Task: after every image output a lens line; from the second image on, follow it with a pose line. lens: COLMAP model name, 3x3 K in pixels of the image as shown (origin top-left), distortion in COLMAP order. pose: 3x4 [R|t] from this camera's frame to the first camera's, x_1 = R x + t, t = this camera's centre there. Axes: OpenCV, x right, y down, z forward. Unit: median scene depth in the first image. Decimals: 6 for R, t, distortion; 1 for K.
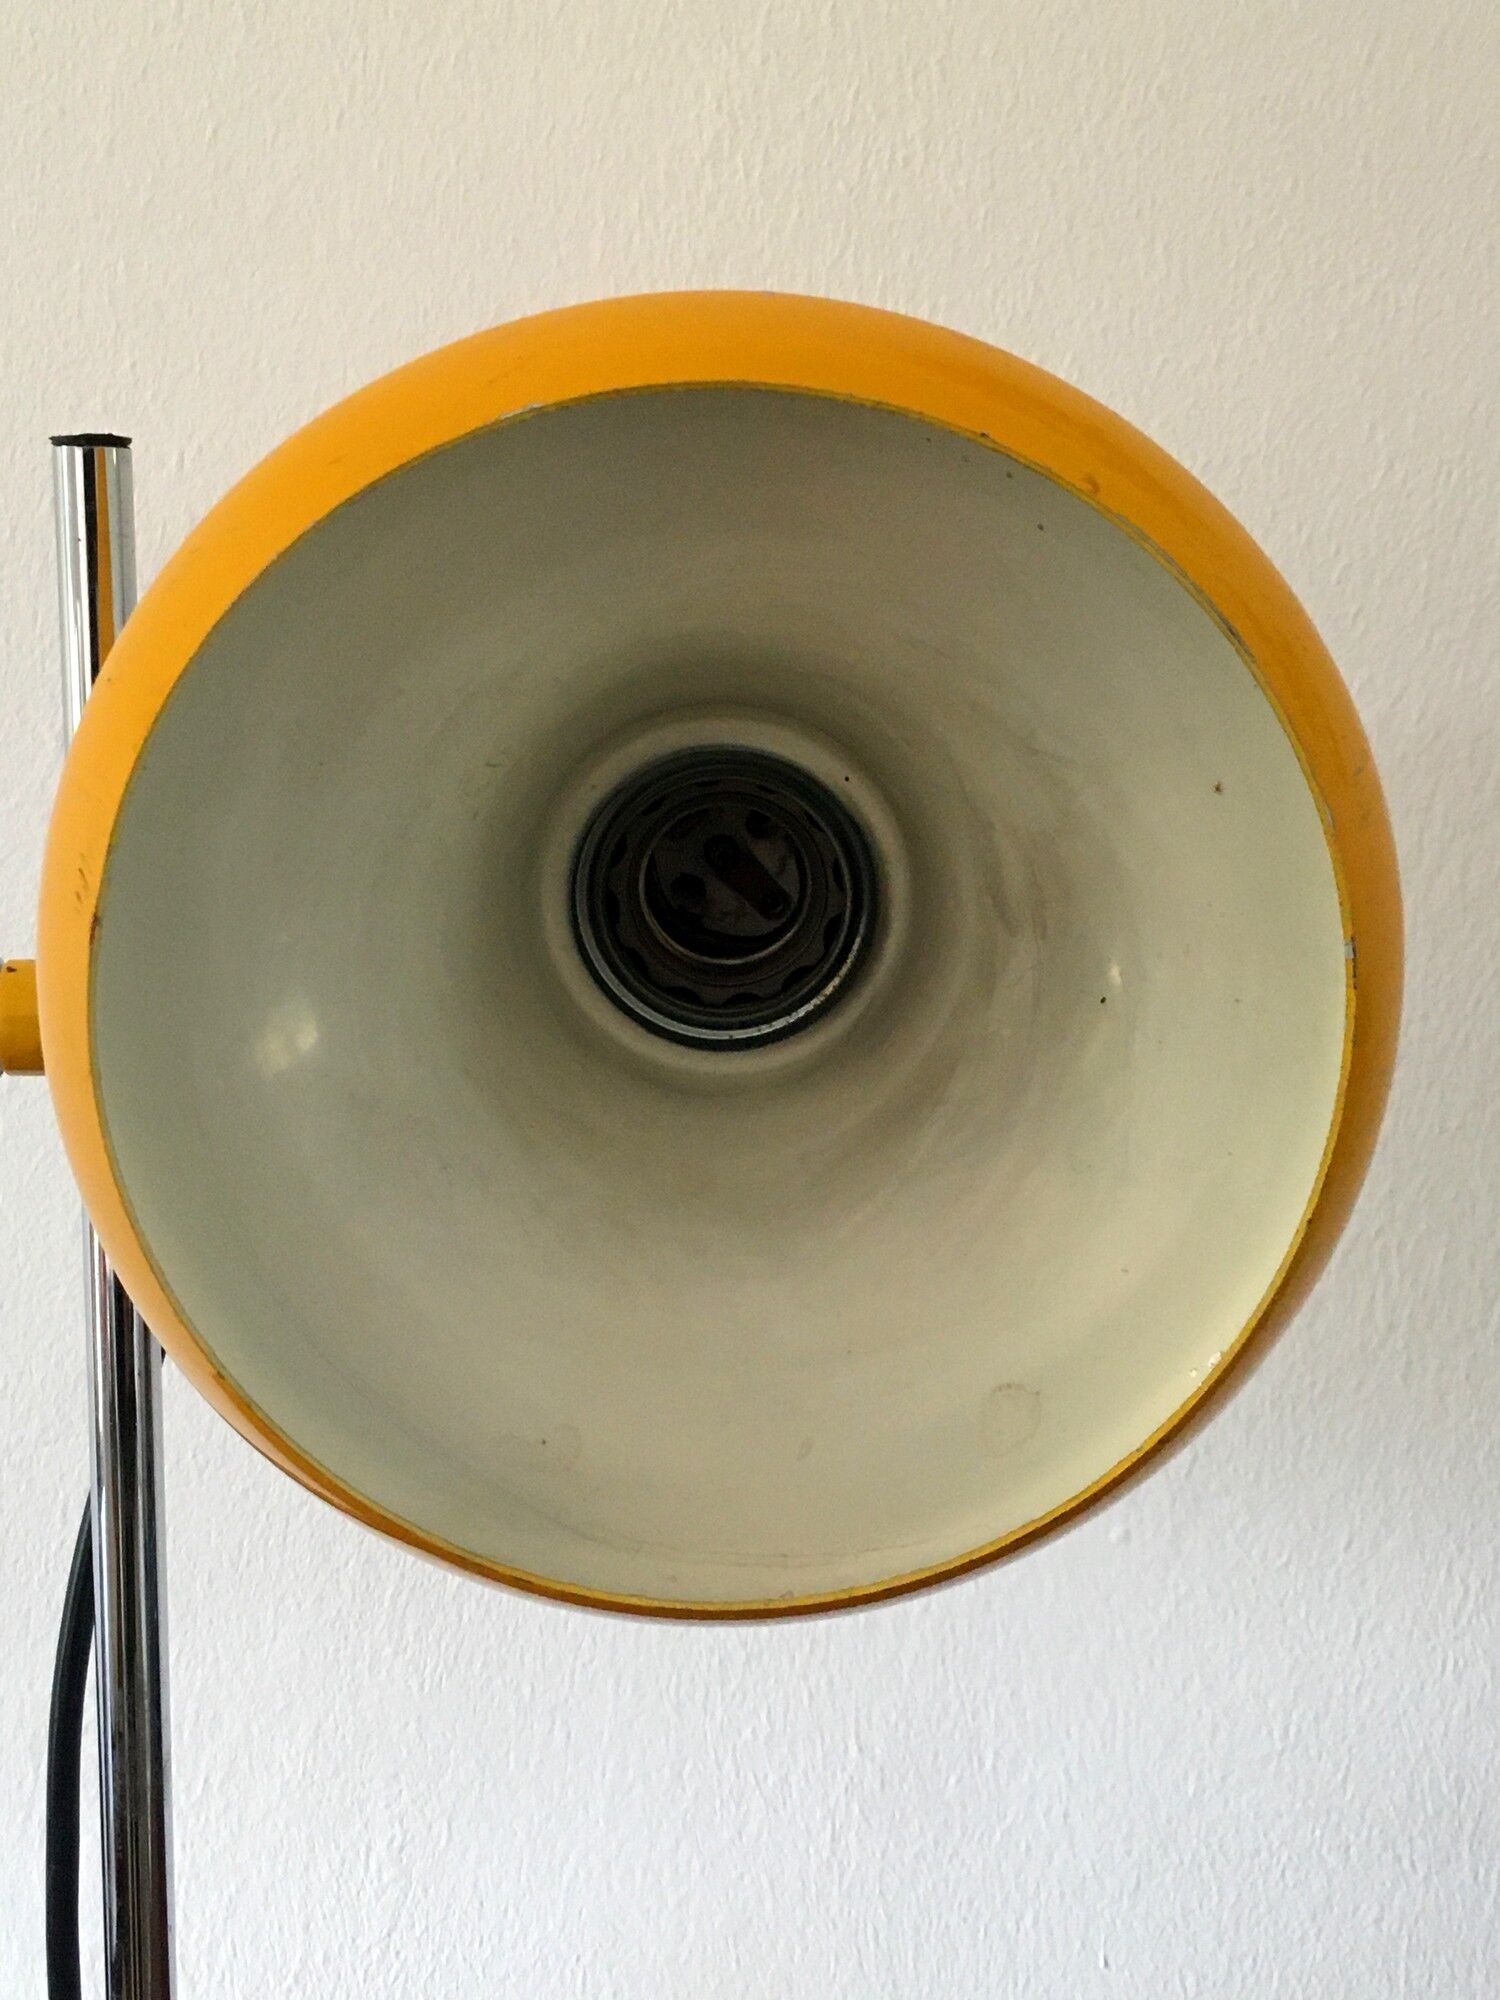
lens RADIAL K [[2687.7, 0, 756.2], [0, 2687.7, 989.6], [0, 0, 1]] dist [0.042681, 0.000000]
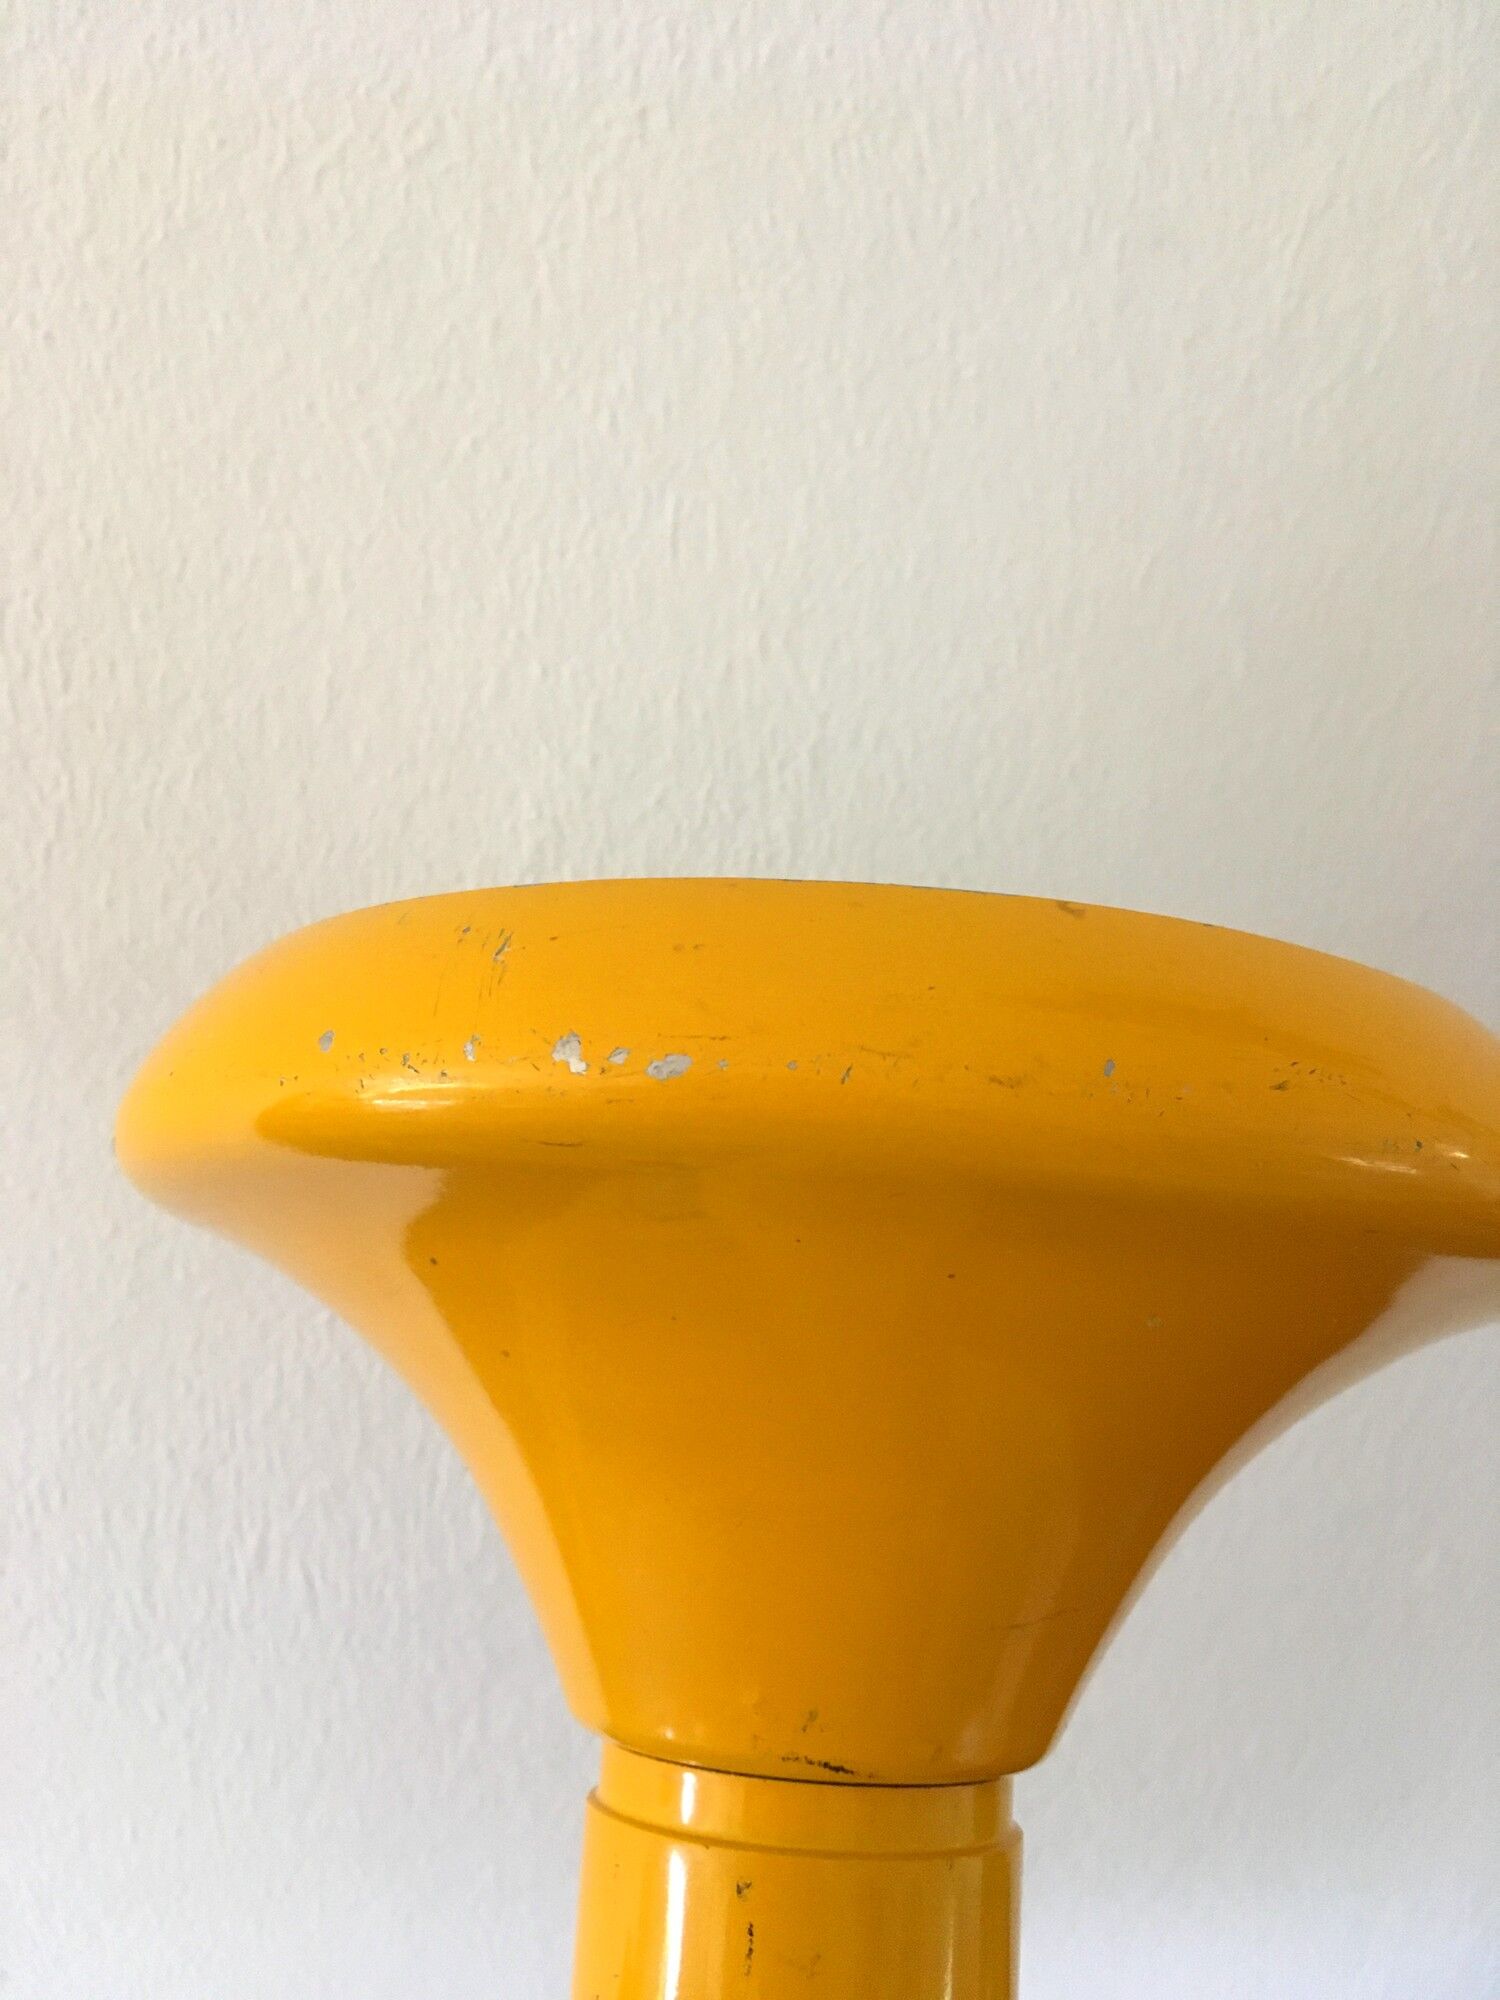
lens RADIAL K [[1737.4, 0, 746.4], [0, 1737.4, 980.1], [0, 0, 1]] dist [0.078125, -0.139448]
pose [[0.993776, -0.041607, 0.103332, -0.007500], [0.010197, 0.957708, 0.287562, -0.396203], [-0.110927, -0.284718, 0.952172, 0.449690]]
